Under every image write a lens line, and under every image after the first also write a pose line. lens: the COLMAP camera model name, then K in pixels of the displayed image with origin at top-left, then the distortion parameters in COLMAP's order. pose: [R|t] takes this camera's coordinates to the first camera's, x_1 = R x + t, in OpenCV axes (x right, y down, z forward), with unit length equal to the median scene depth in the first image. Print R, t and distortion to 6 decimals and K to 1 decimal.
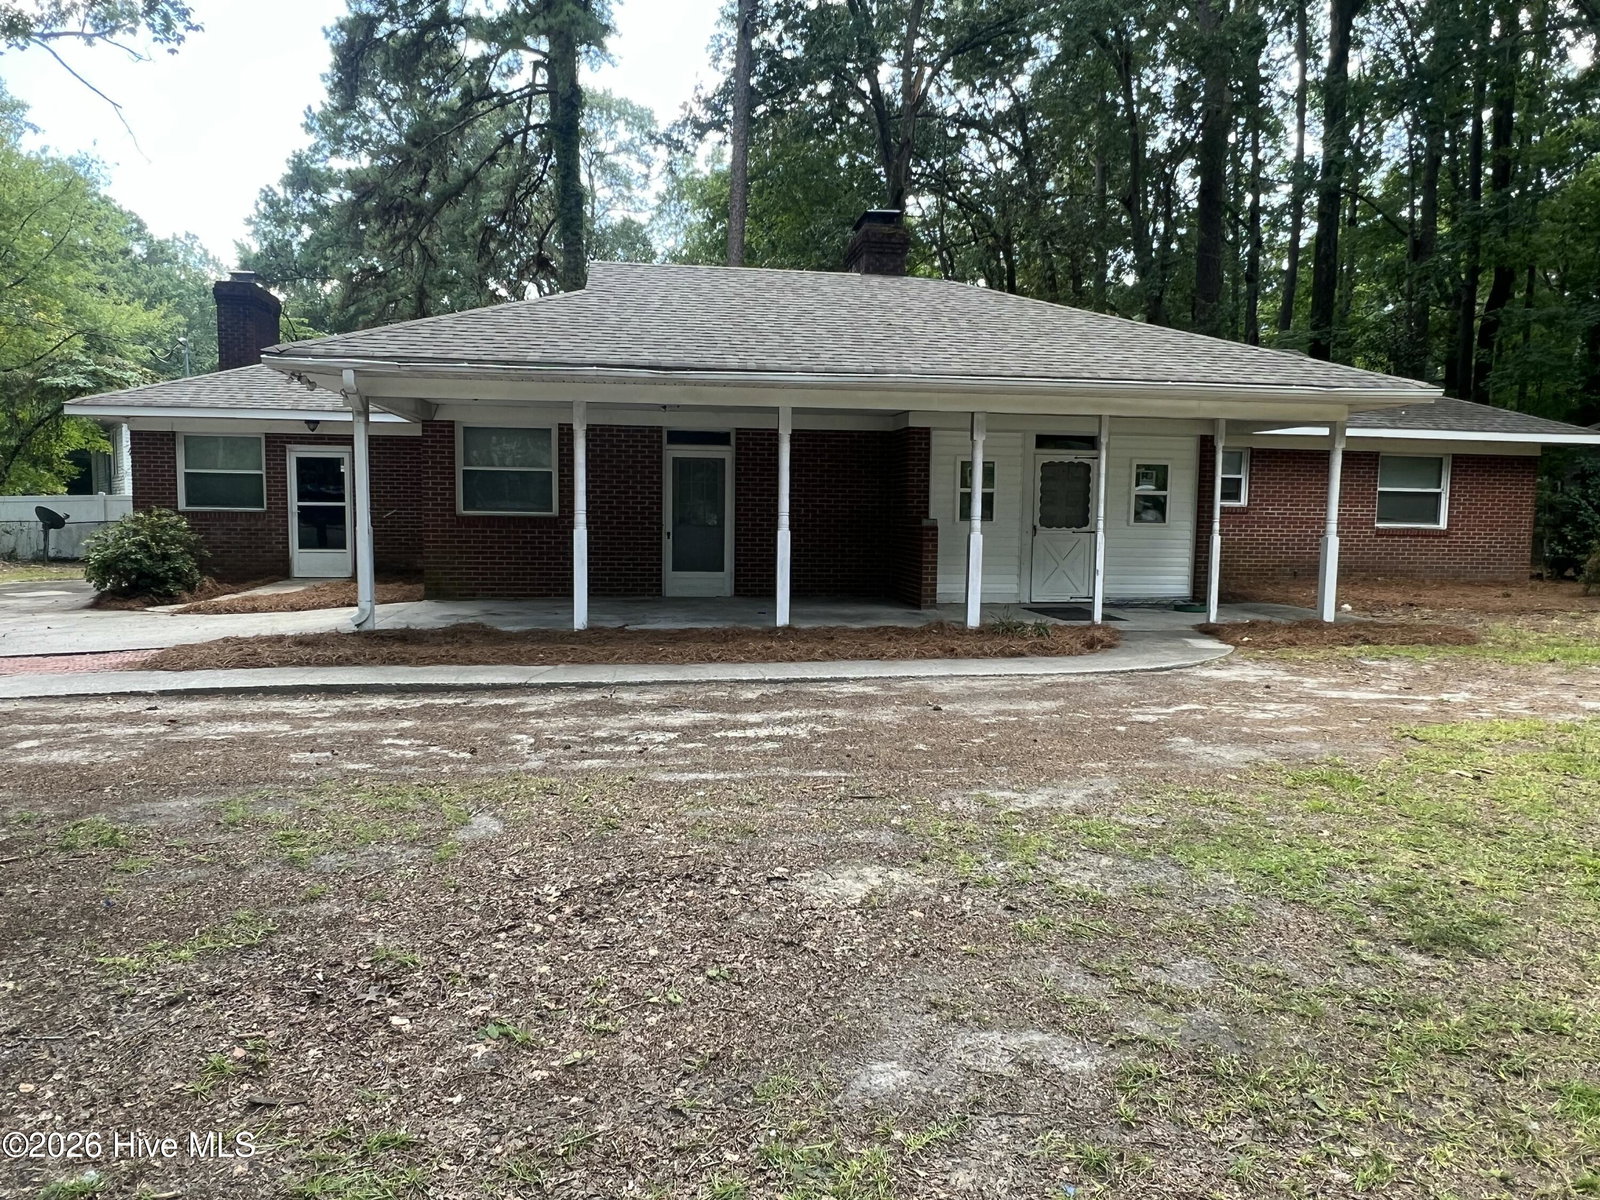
lens RADIAL K [[1112.8, 0, 800.0], [0, 1112.8, 600.0], [0, 0, 1]] dist [0.006134, -0.027828]
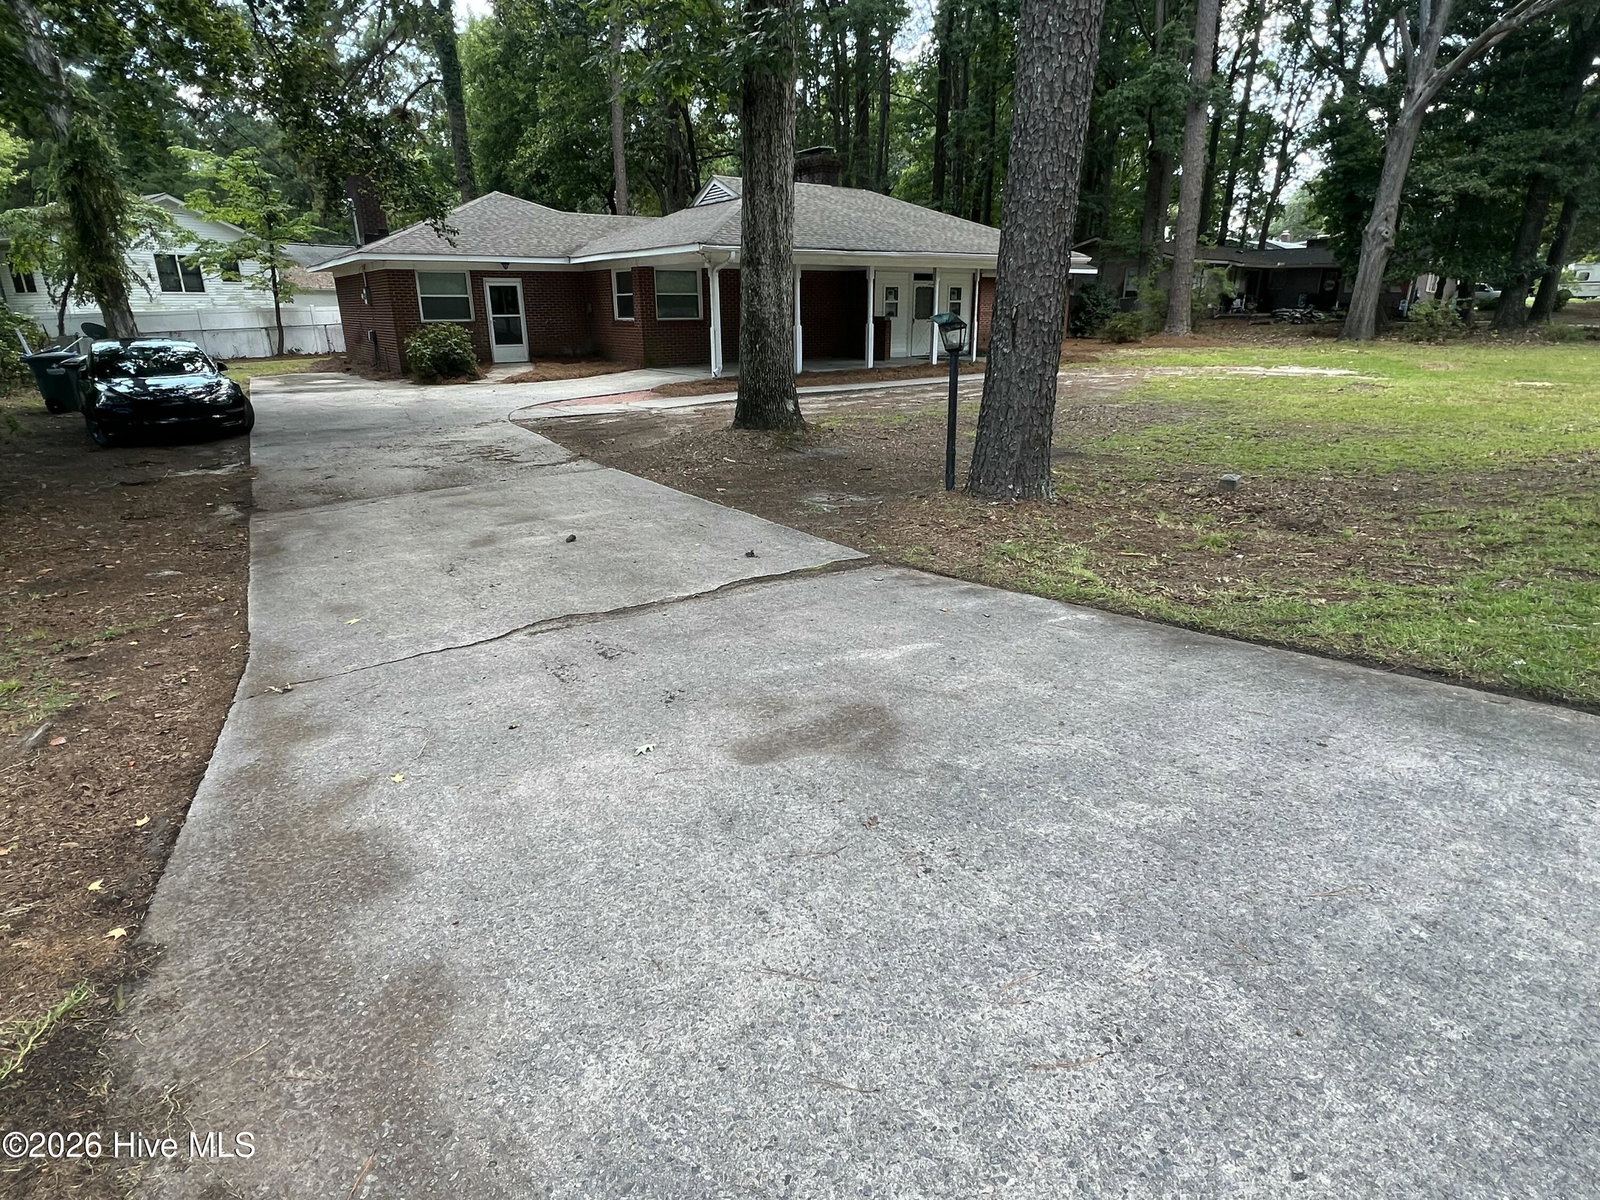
lens RADIAL K [[870.0, 0, 800.0], [0, 870.0, 600.0], [0, 0, 1]] dist [-0.002803, 0.000675]
pose [[0.892496, -0.161041, 0.421328, -0.759840], [0.054392, 0.965701, 0.253896, 0.018767], [-0.447764, -0.203684, 0.870643, -0.456820]]
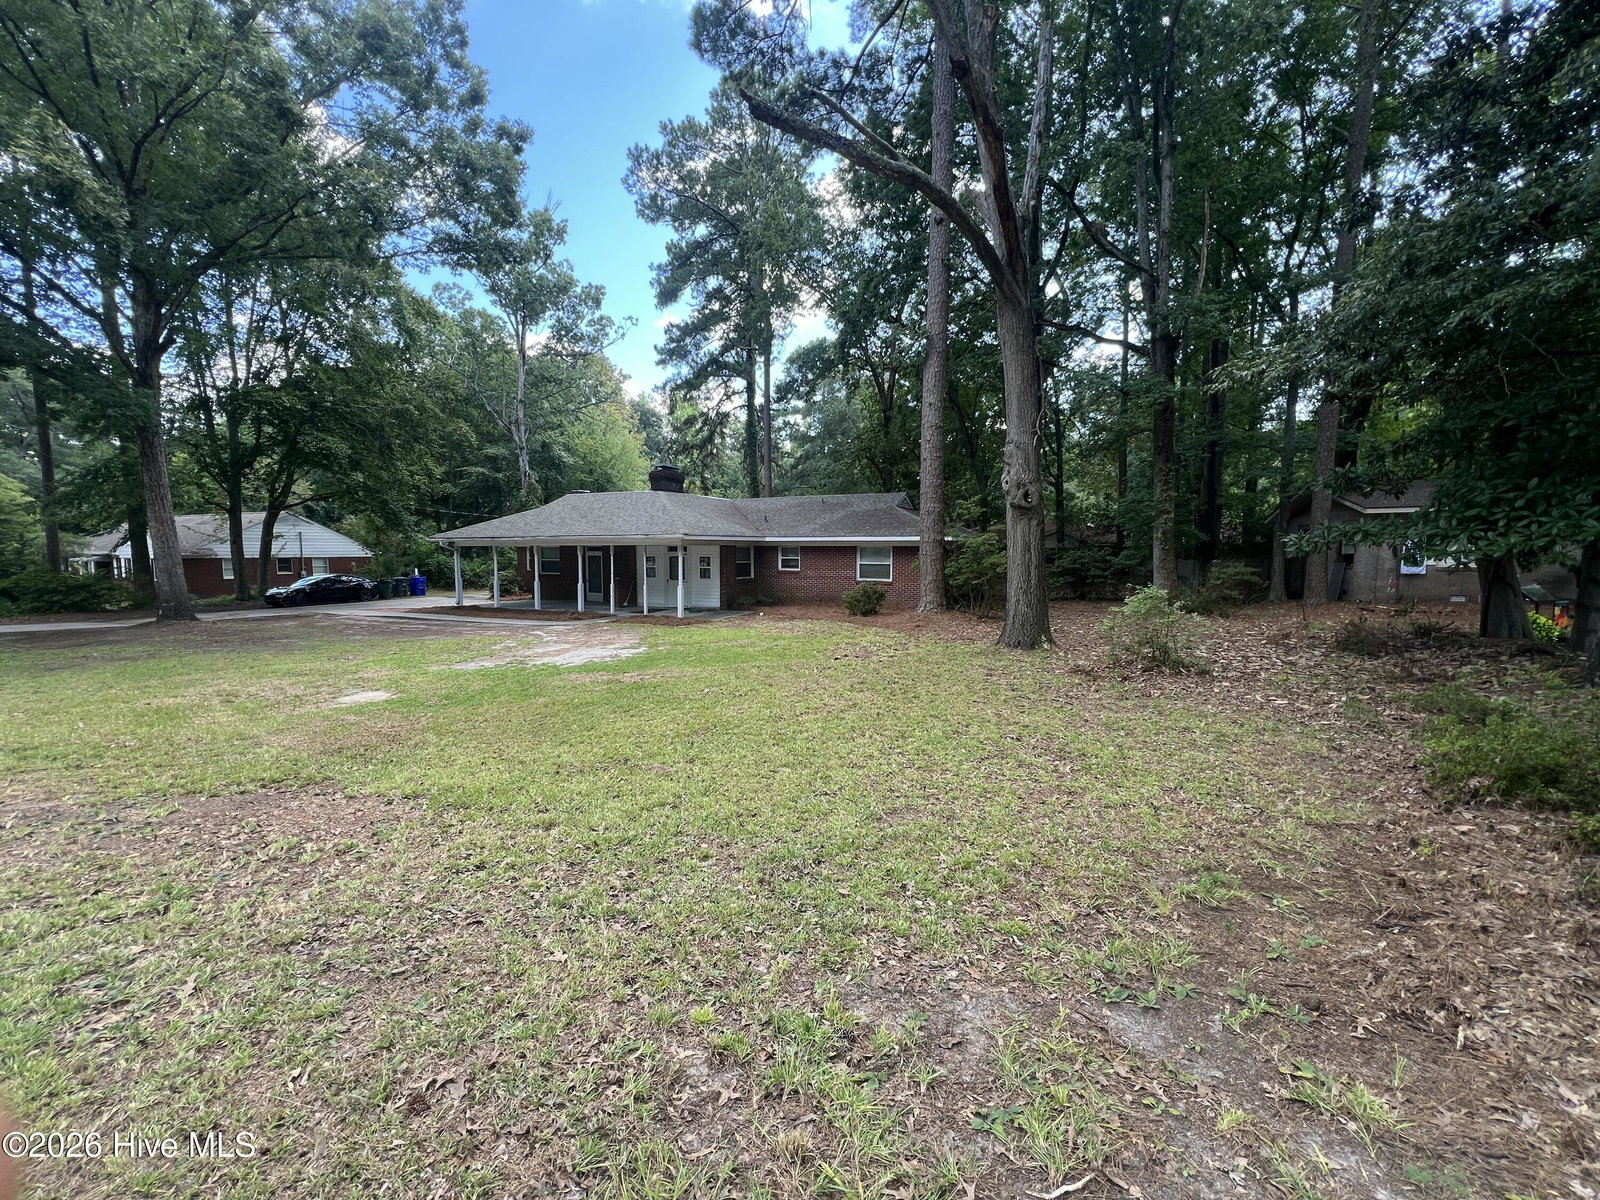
lens RADIAL K [[642.0, 0, 800.0], [0, 642.0, 600.0], [0, 0, 1]] dist [-0.002266, 0.000575]
pose [[0.841143, 0.031095, -0.539918, 1.327359], [-0.036064, 0.999349, 0.001370, -0.028864], [0.539609, 0.018320, 0.841717, -0.160476]]
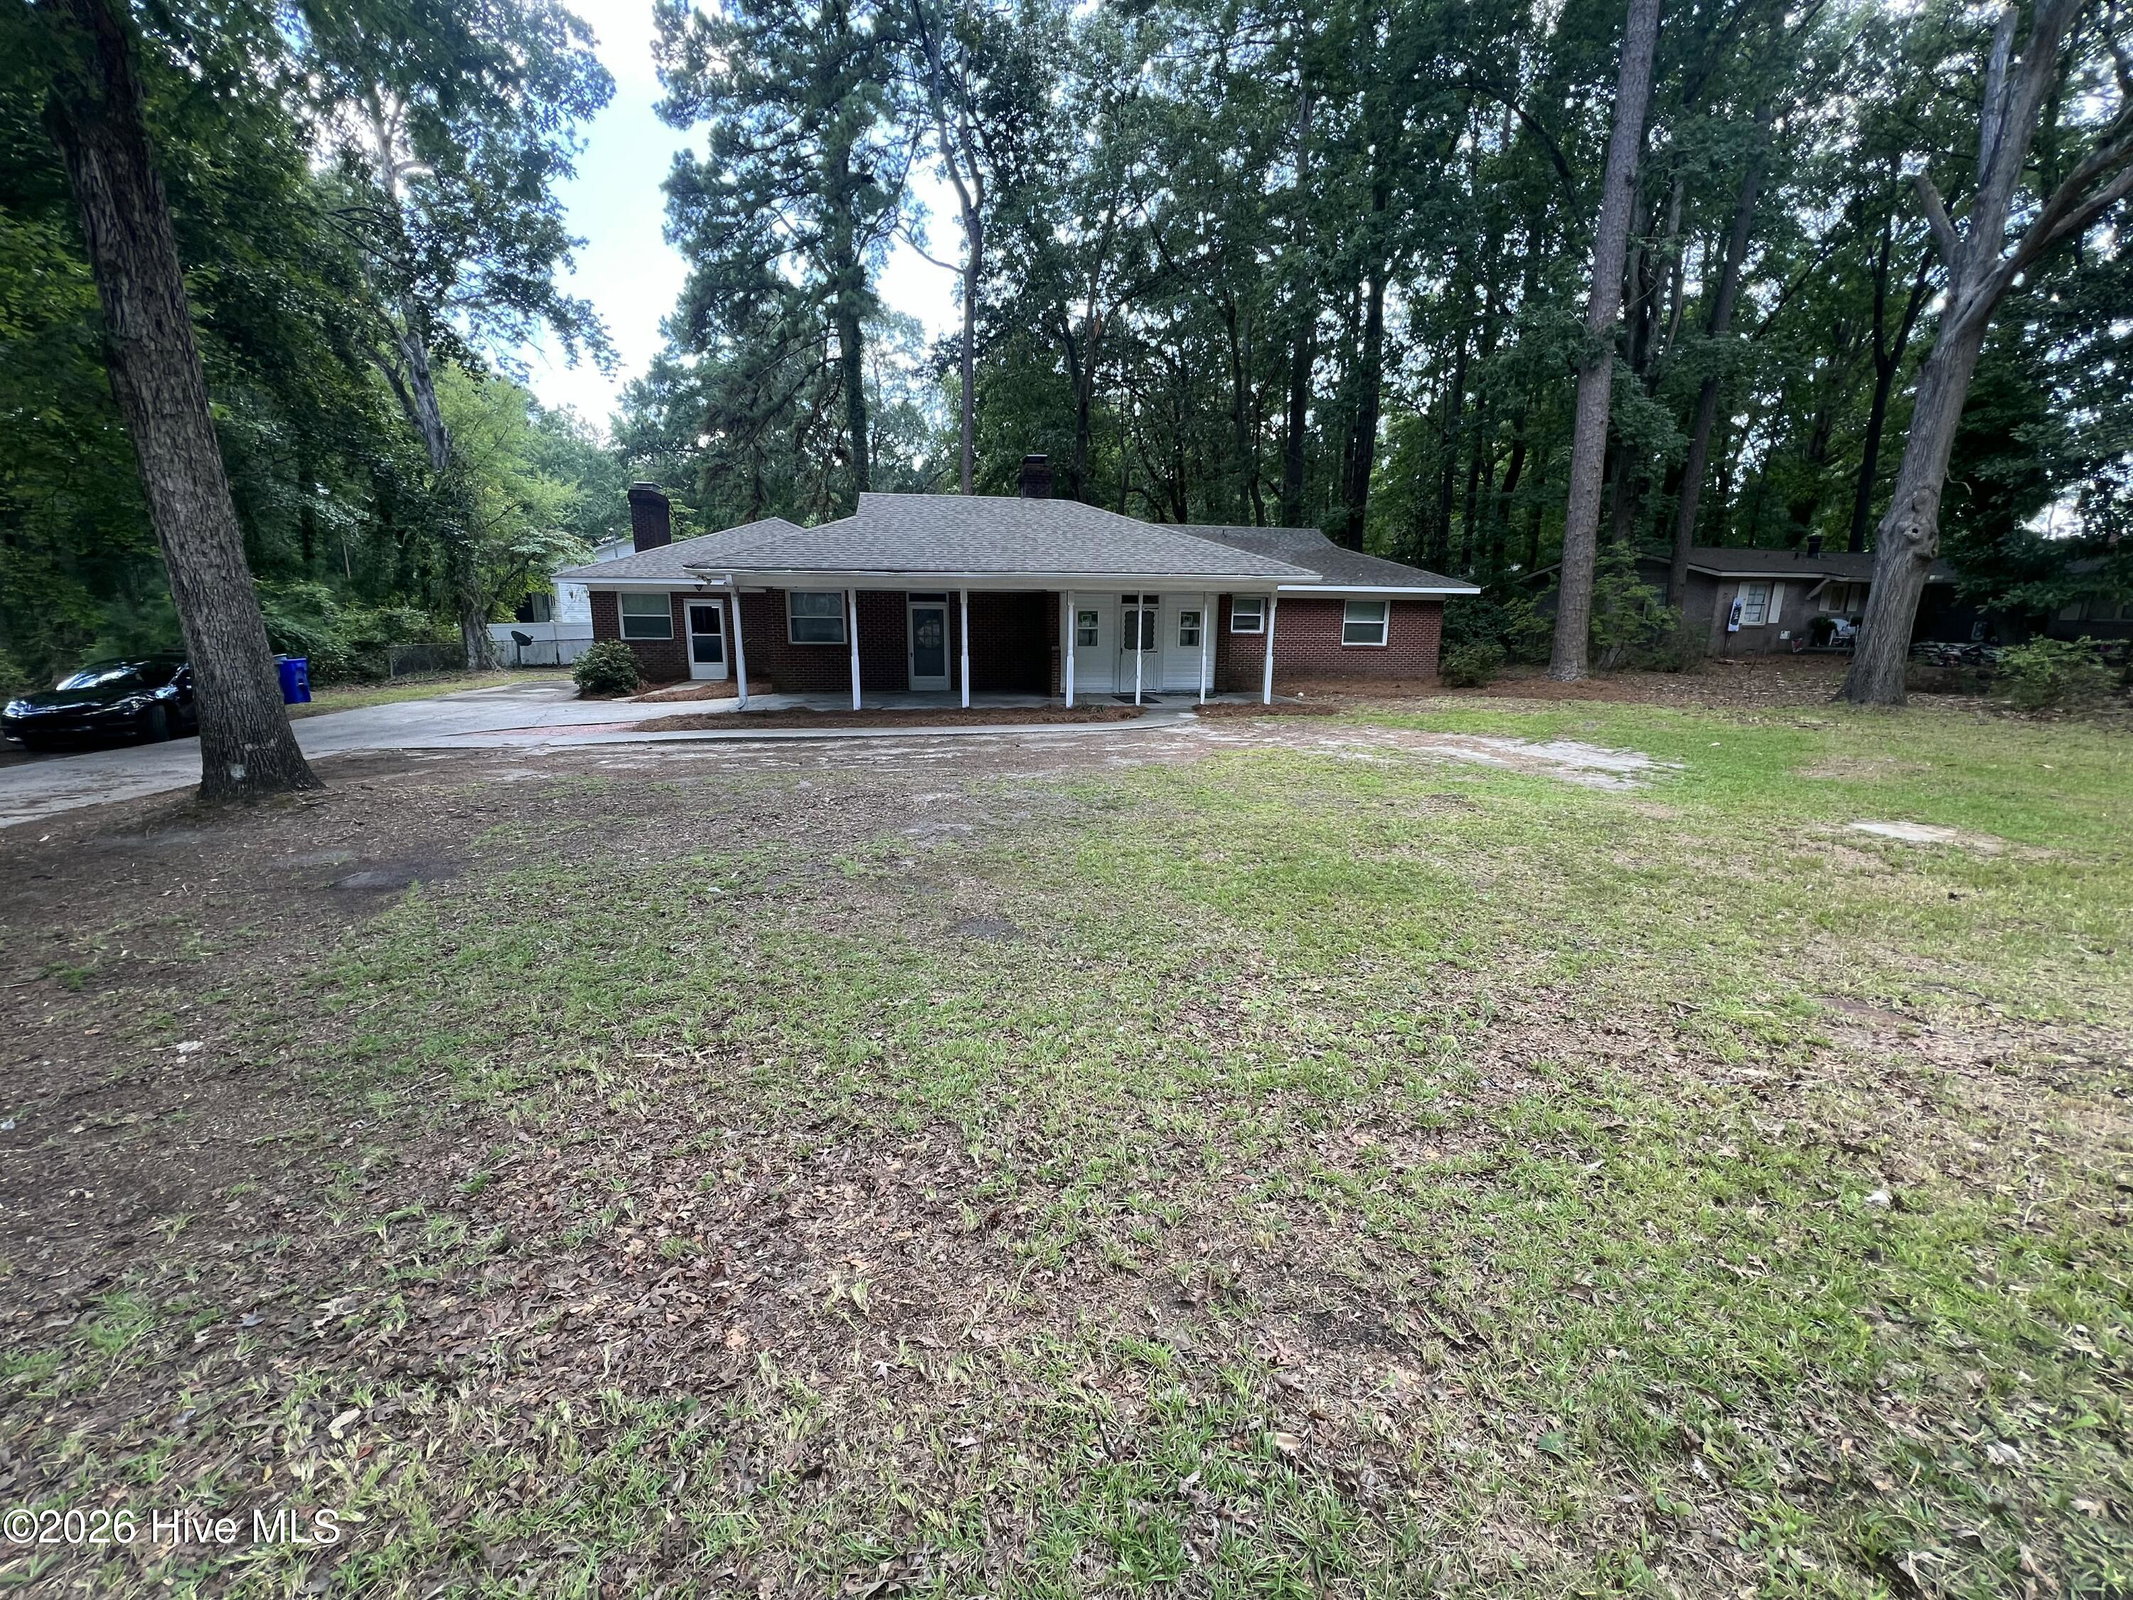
lens RADIAL K [[855.9, 0, 1066.5], [0, 855.9, 800.0], [0, 0, 1]] dist [-0.002266, 0.000575]
pose [[0.999948, -0.006779, 0.007667, 0.111345], [0.005704, 0.991168, 0.132490, -0.009164], [-0.008497, -0.132440, 0.991155, -0.353922]]
